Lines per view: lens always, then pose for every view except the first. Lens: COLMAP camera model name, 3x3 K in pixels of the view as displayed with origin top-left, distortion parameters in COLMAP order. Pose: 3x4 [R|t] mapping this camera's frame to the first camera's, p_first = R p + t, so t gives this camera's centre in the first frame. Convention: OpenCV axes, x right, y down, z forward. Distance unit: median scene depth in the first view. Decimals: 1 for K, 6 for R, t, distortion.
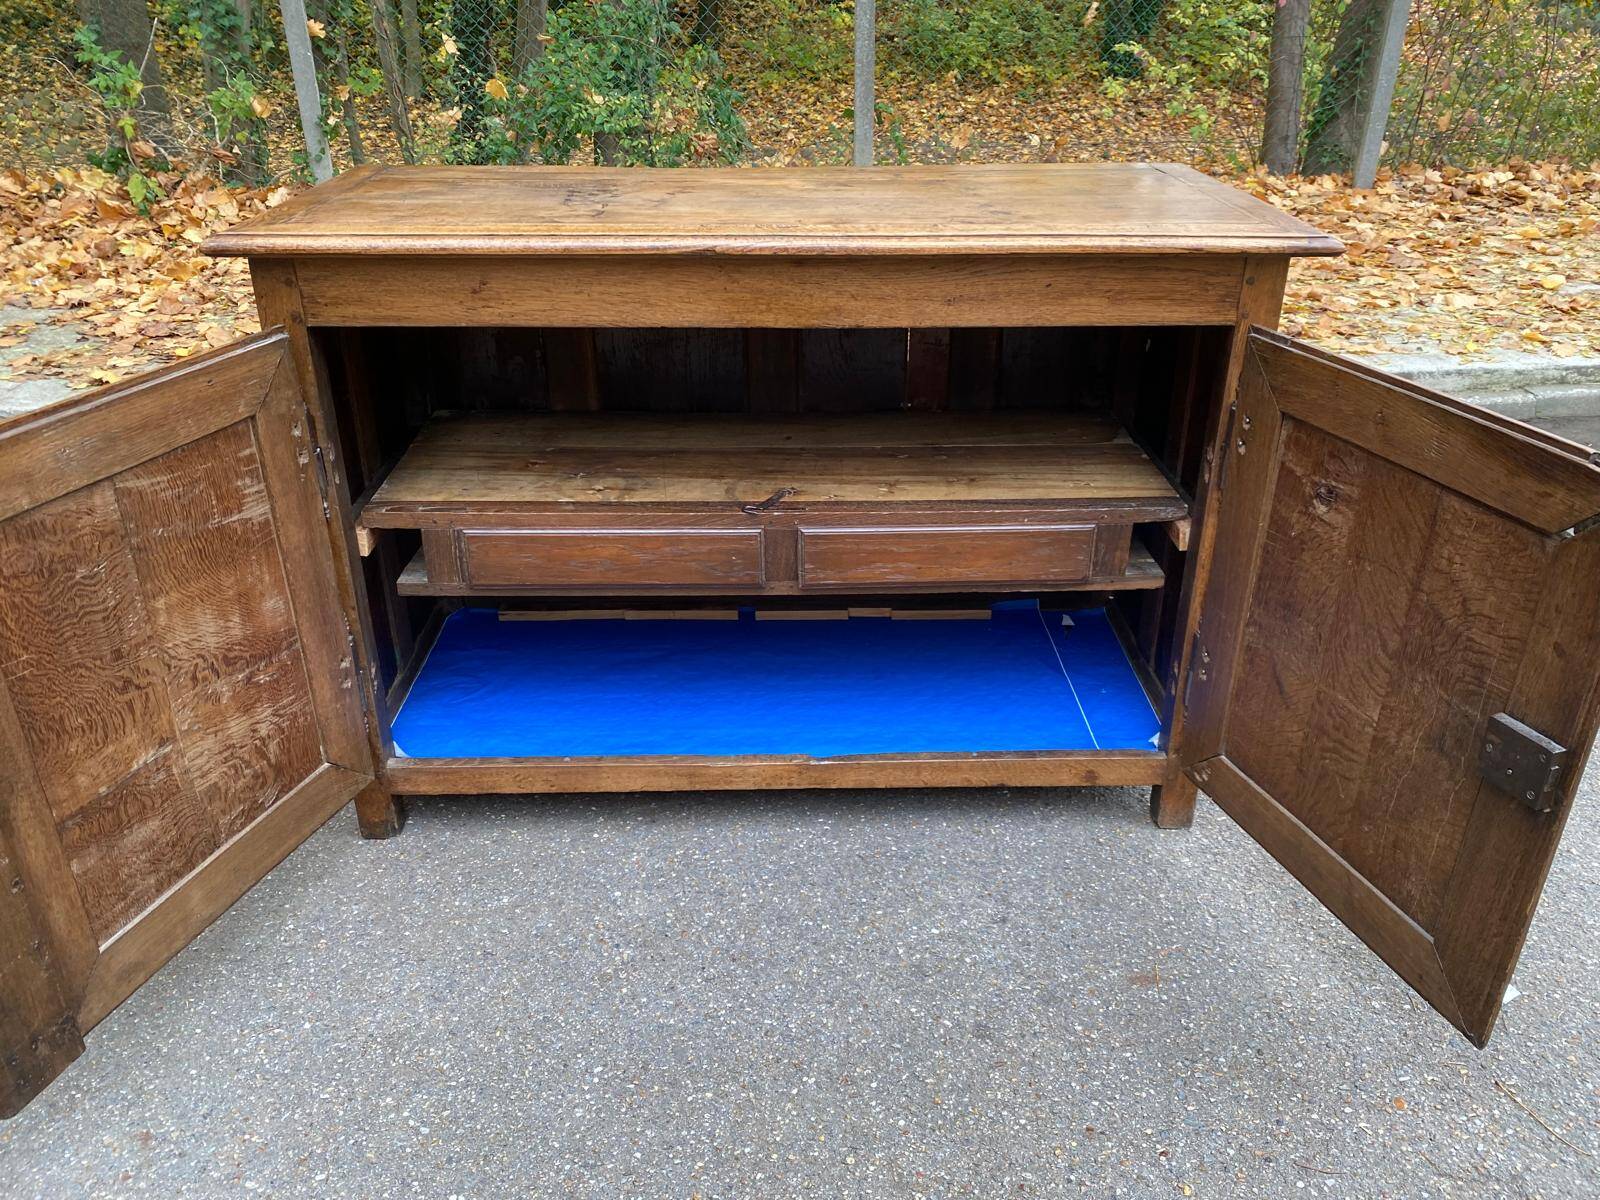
lens RADIAL K [[1217.5, 0, 799.0], [0, 1217.5, 589.3], [0, 0, 1]] dist [0.027604, -0.030611]
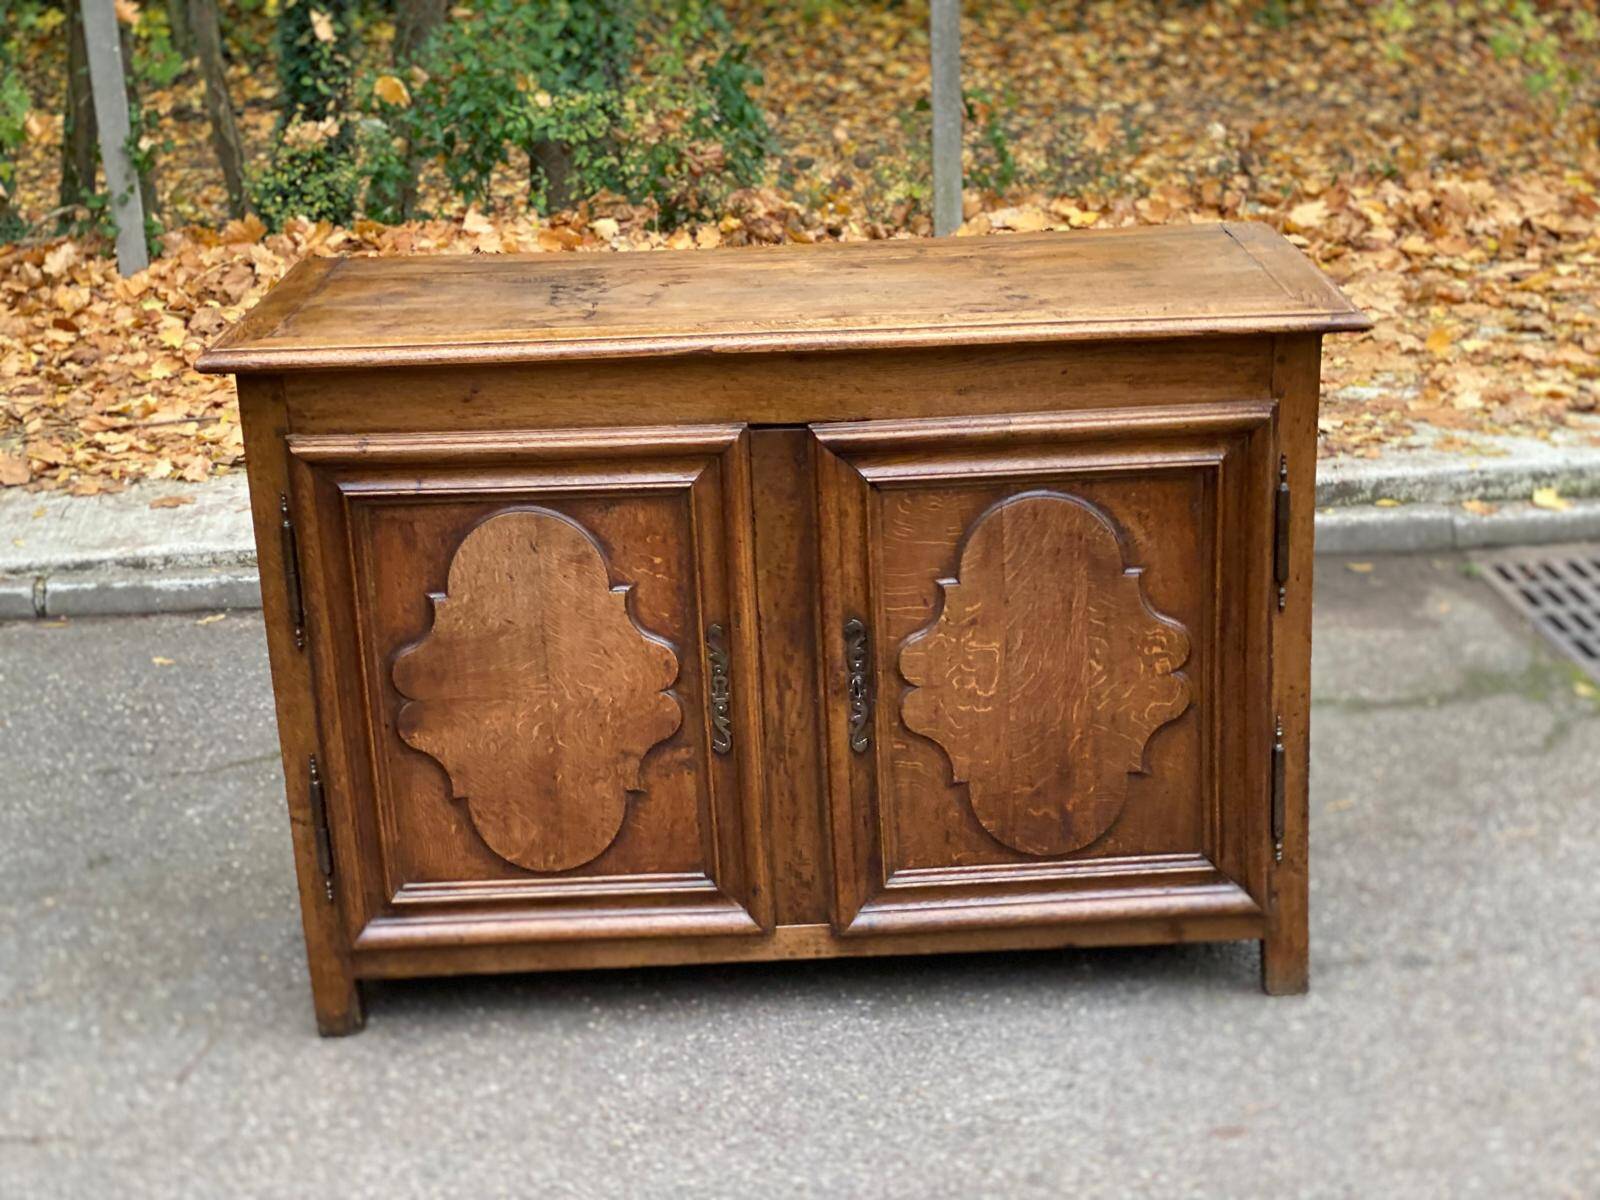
lens RADIAL K [[2367.4, 0, 797.1], [0, 2367.4, 583.4], [0, 0, 1]] dist [0.141287, 0.000000]
pose [[0.998470, -0.034866, -0.042911, 0.059461], [0.028259, 0.988889, -0.145948, 0.148931], [0.047523, 0.144512, 0.988361, -0.677047]]
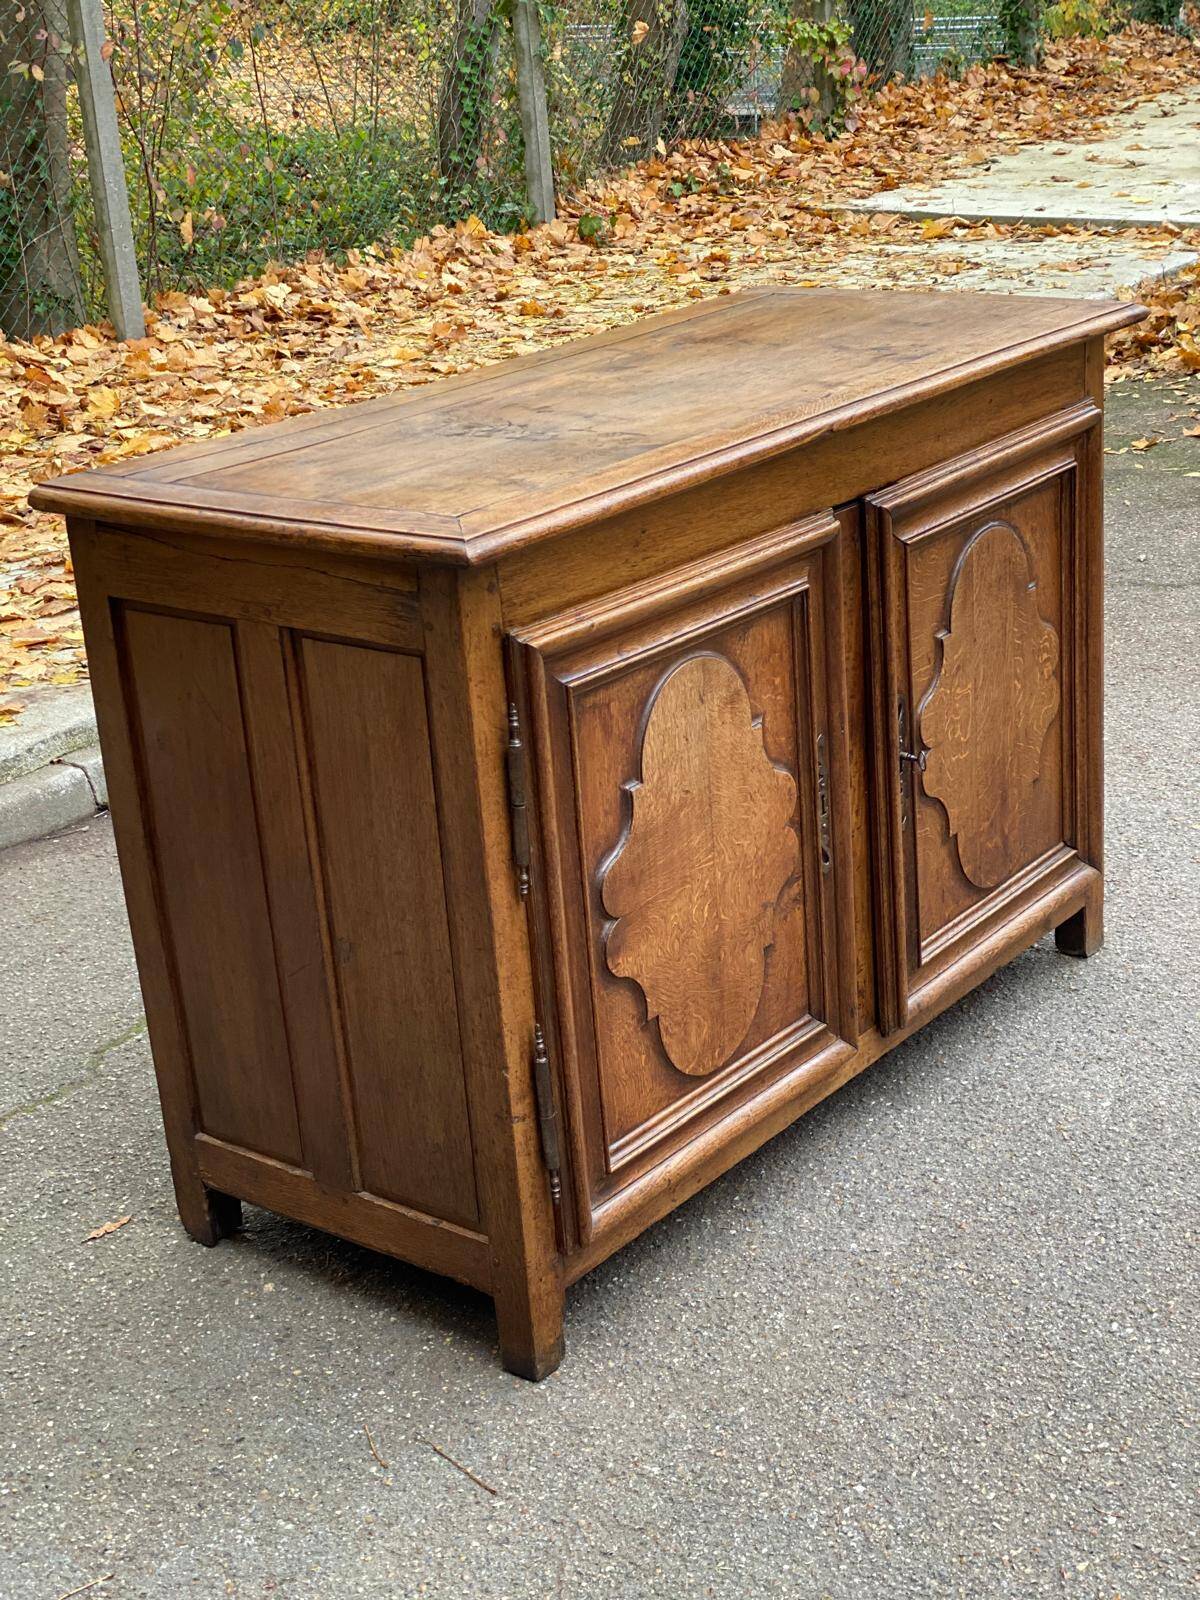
lens RADIAL K [[2367.4, 0, 599.1], [0, 2367.4, 808.4], [0, 0, 1]] dist [0.141287, 0.000000]
pose [[0.633314, -0.311857, 0.708279, -1.200256], [0.408492, 0.912039, 0.036317, -0.123638], [-0.657304, 0.266326, 0.704998, -0.044511]]
